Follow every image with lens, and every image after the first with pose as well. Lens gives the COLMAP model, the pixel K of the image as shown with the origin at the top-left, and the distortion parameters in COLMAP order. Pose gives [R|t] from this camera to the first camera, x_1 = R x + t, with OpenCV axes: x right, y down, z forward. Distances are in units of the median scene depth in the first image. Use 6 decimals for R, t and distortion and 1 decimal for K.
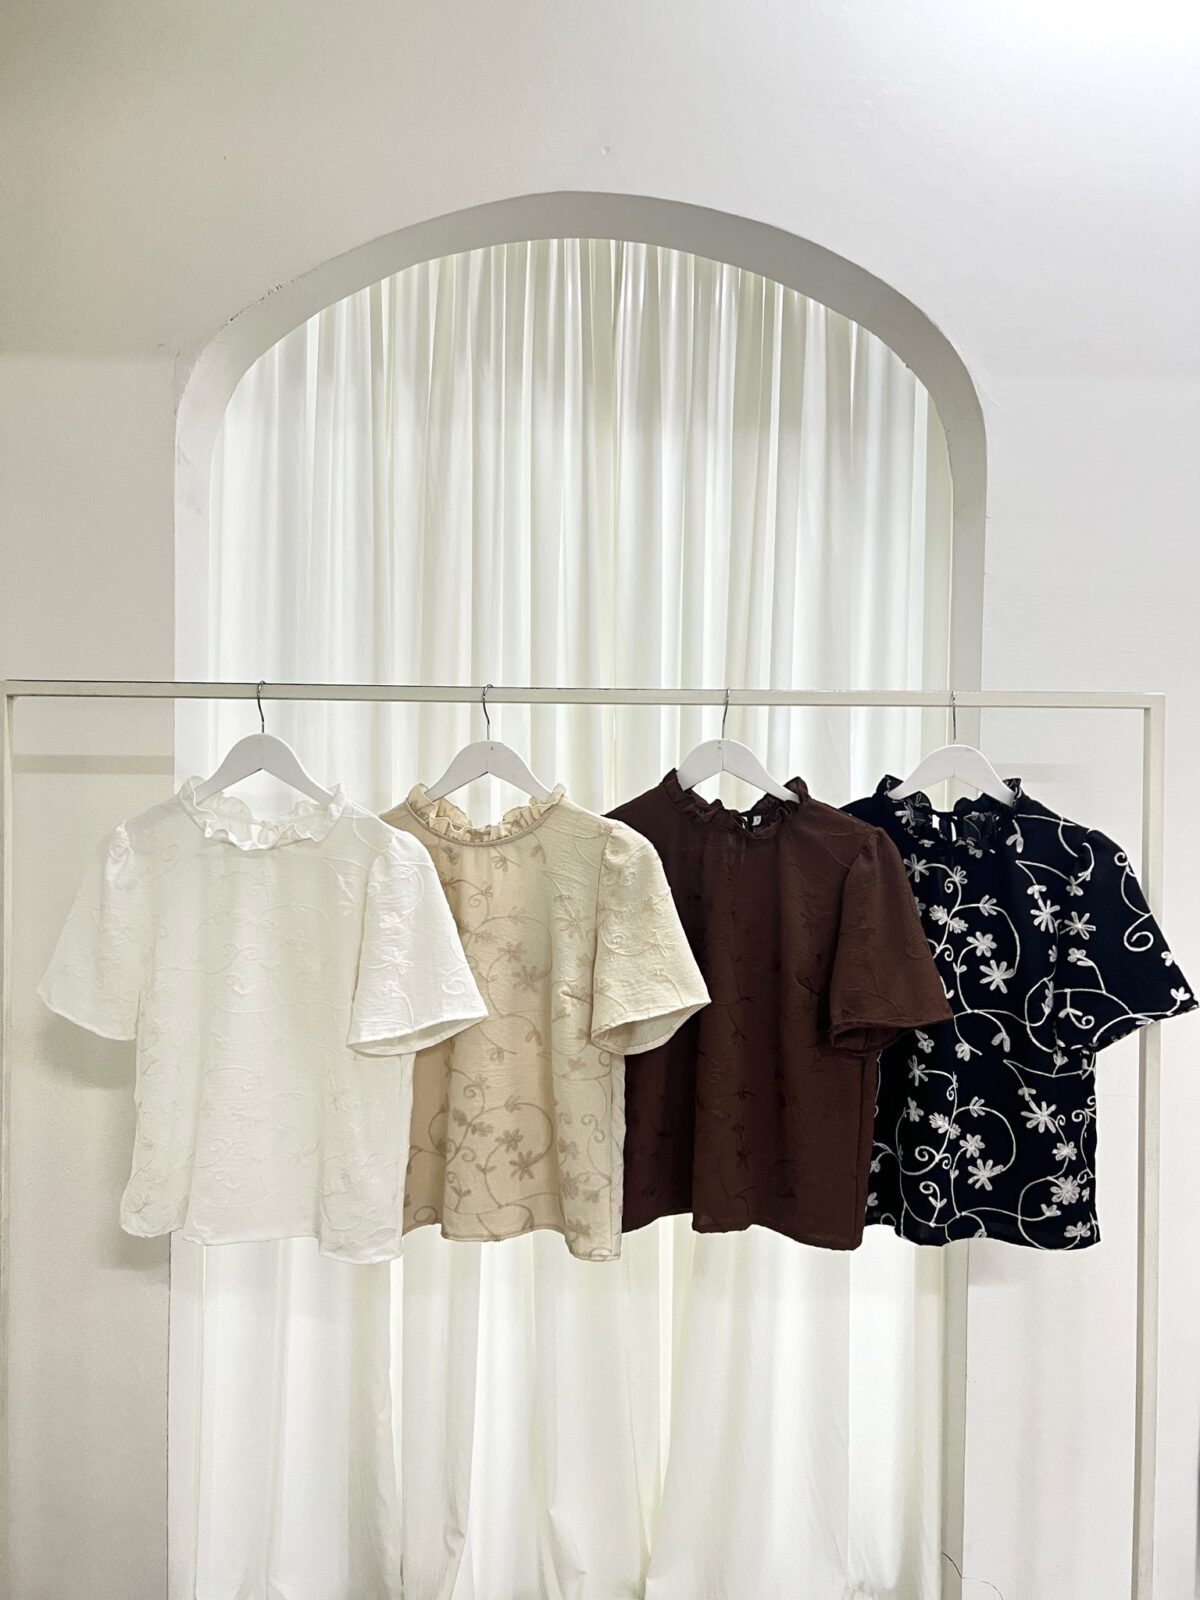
lens RADIAL K [[1226.0, 0, 586.4], [0, 1226.0, 801.5], [0, 0, 1]] dist [0.060482, -0.007555]
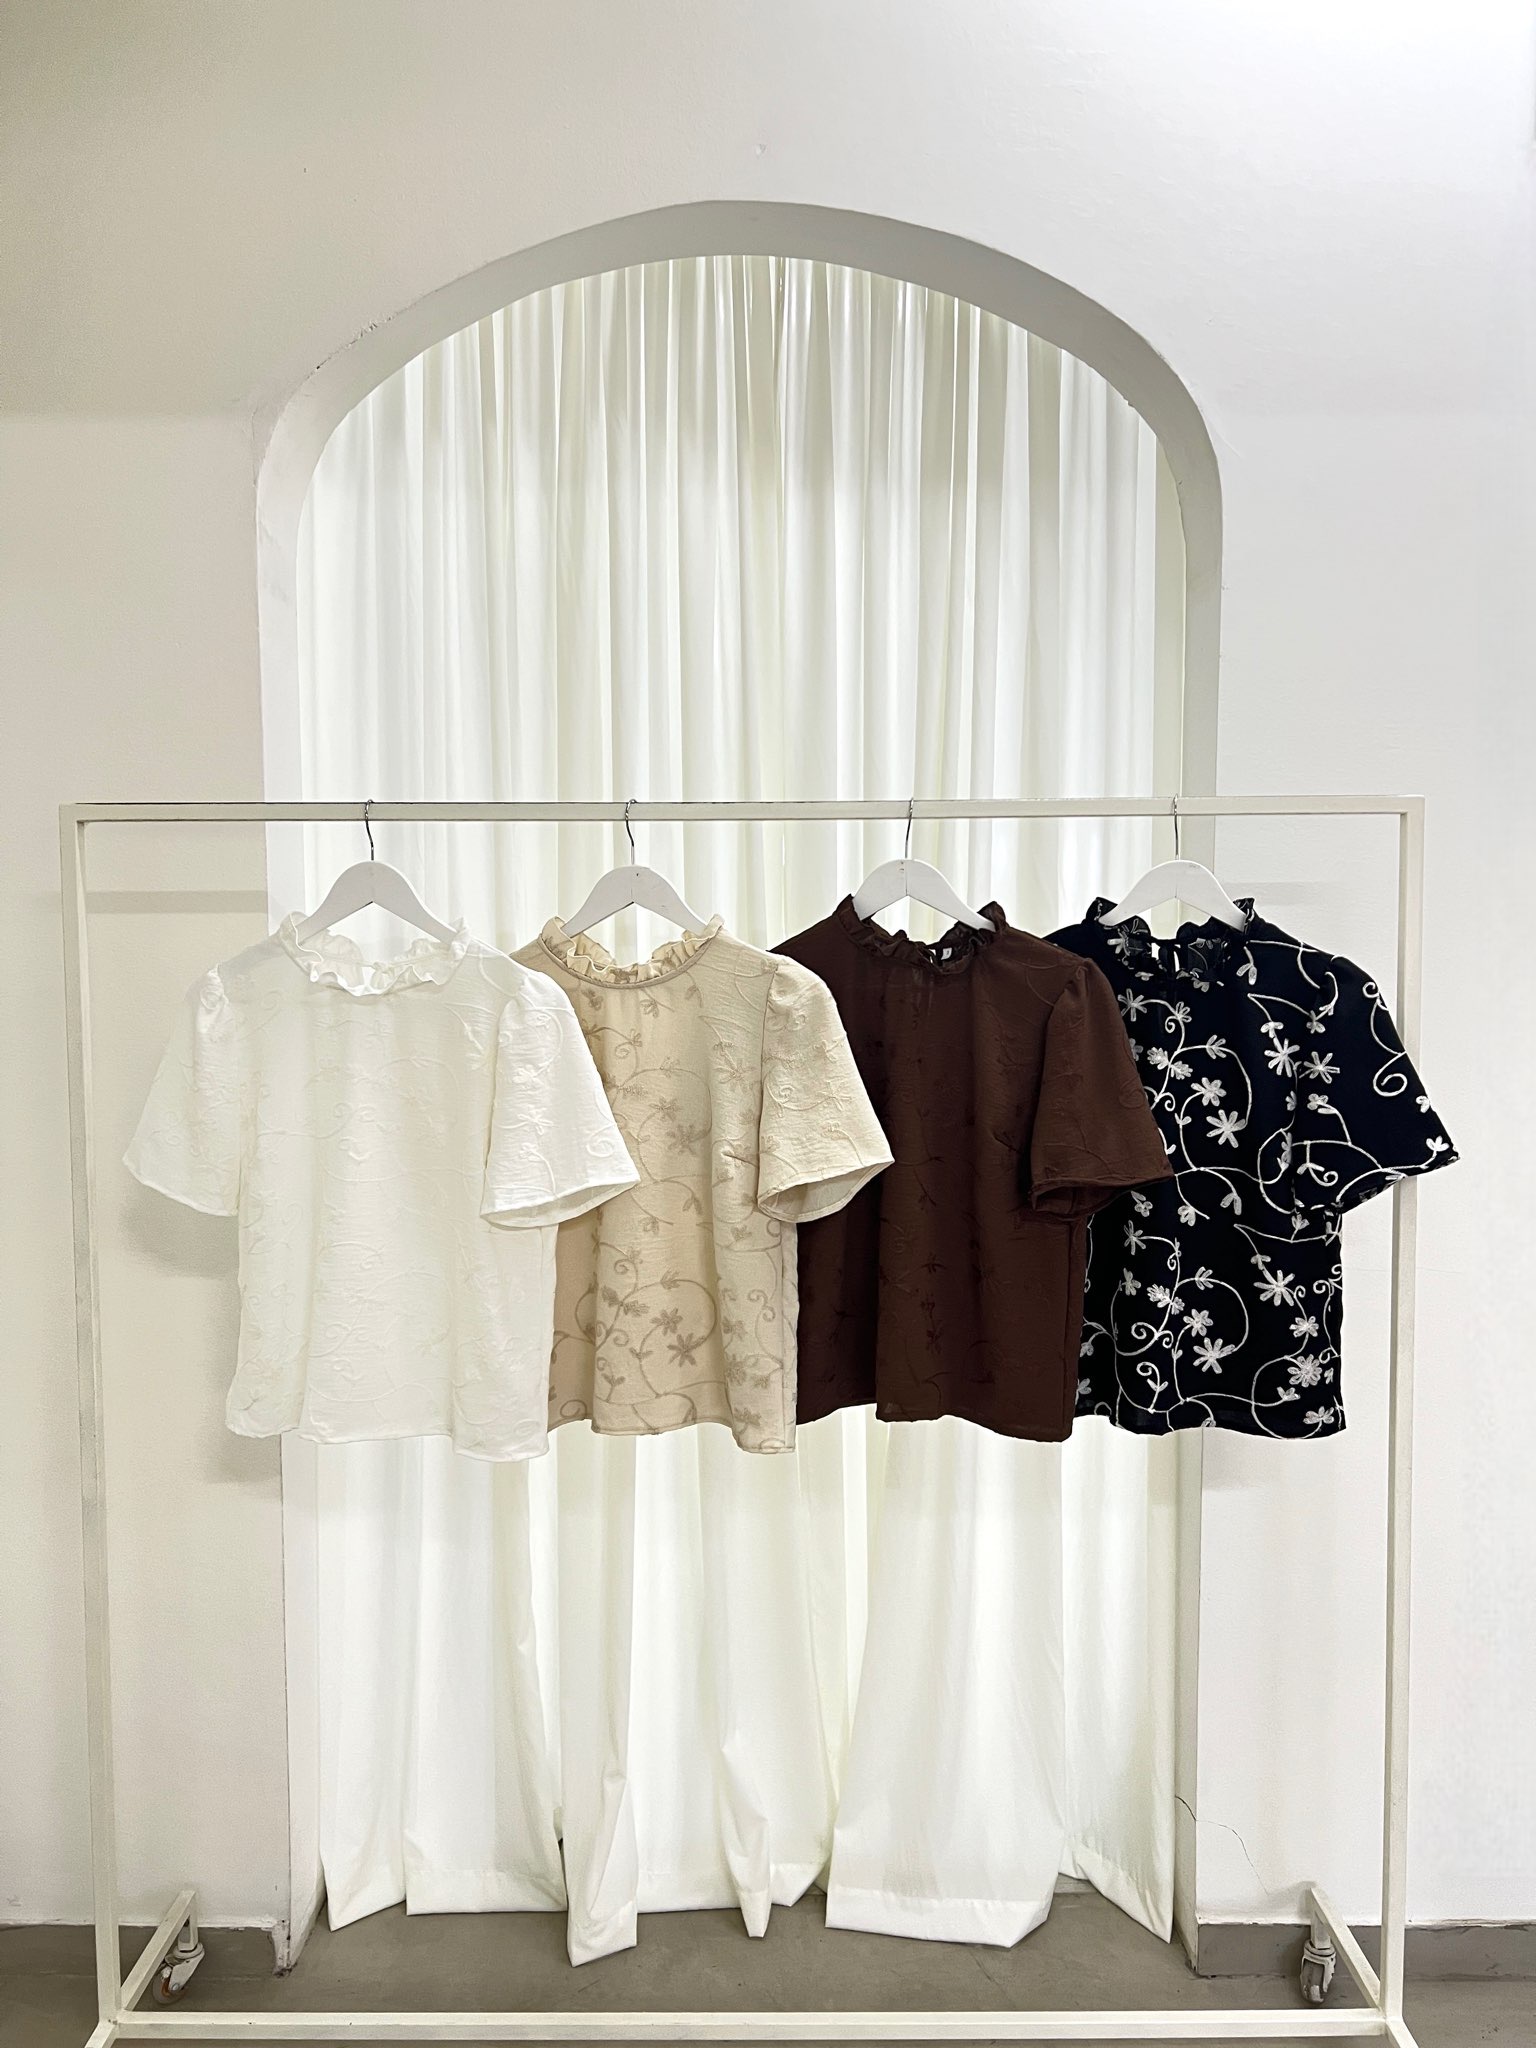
lens RADIAL K [[1569.3, 0, 746.8], [0, 1569.3, 1018.5], [0, 0, 1]] dist [0.060482, -0.007555]
pose [[0.999823, -0.016038, -0.009840, 0.008606], [0.016465, 0.998853, 0.044963, 0.009361], [0.009108, -0.045117, 0.998940, -0.104330]]
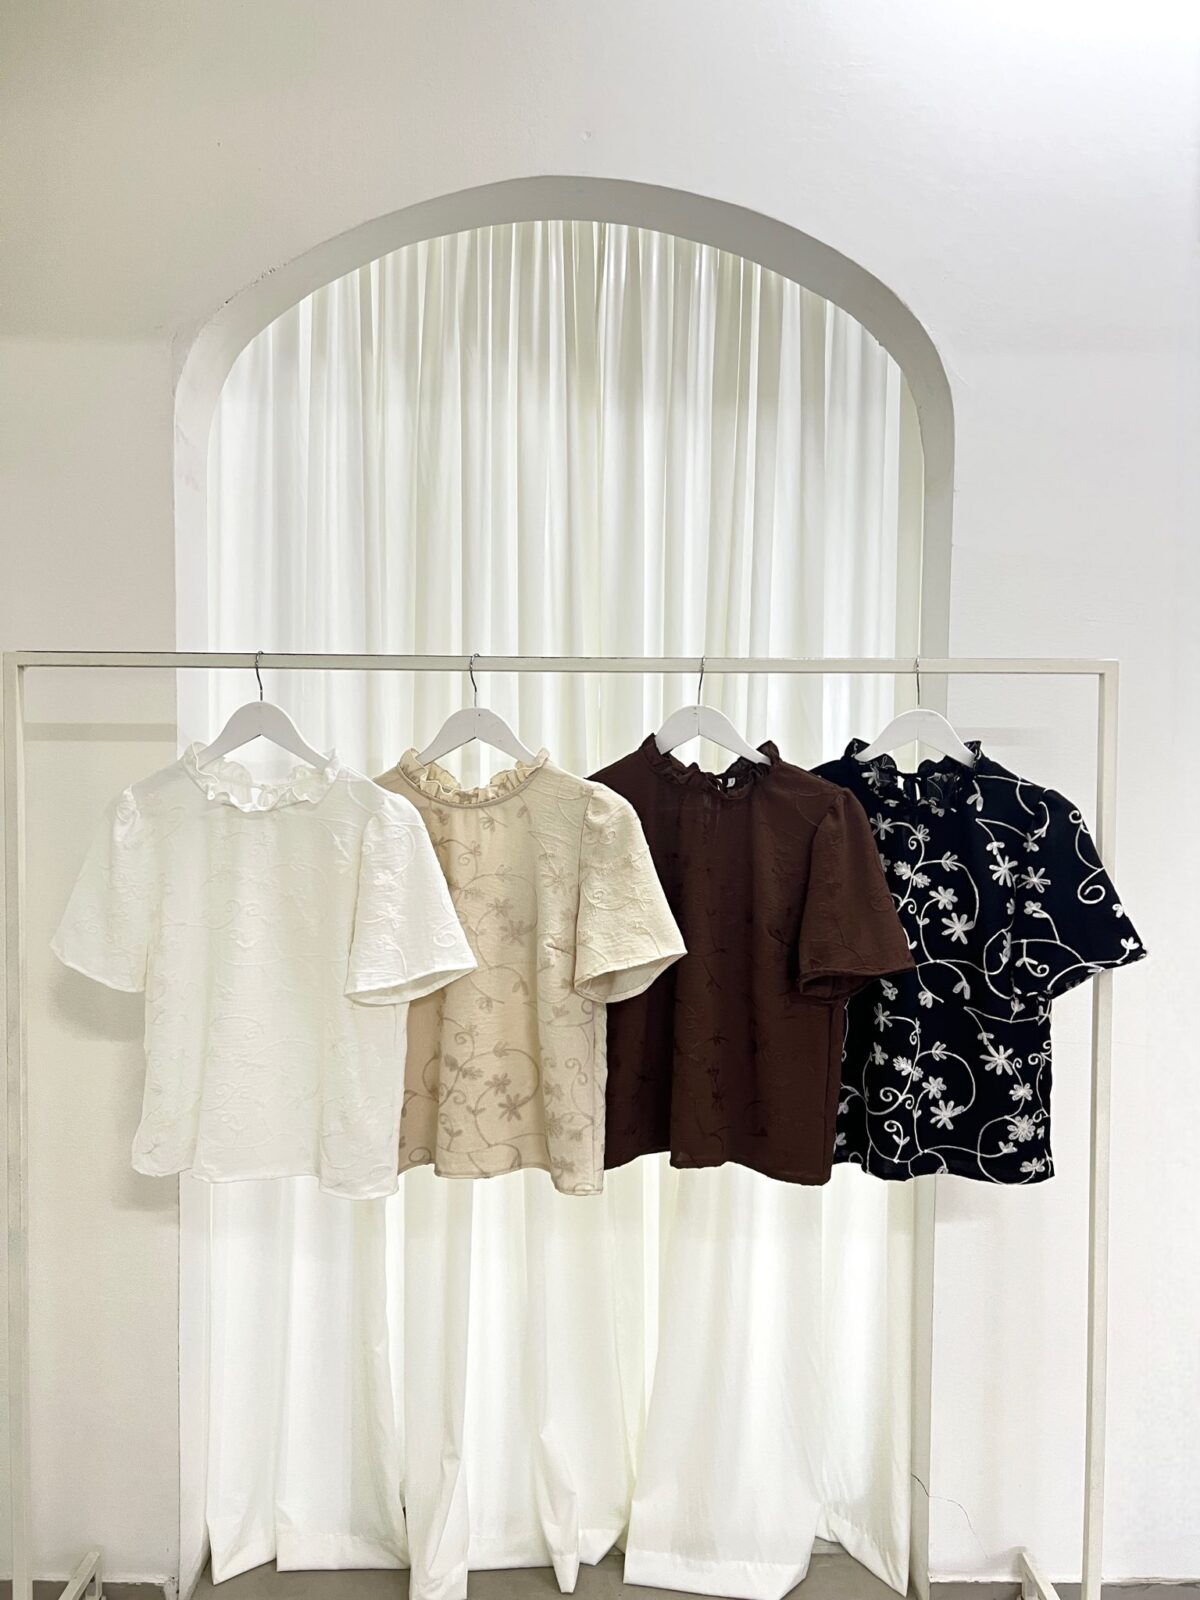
lens RADIAL K [[1226.0, 0, 585.8], [0, 1226.0, 795.7], [0, 0, 1]] dist [0.060482, -0.007555]
pose [[0.999987, -0.004308, 0.002793, 0.010861], [0.004249, 0.999779, 0.020597, 0.004814], [-0.002881, -0.020585, 0.999784, -0.053905]]
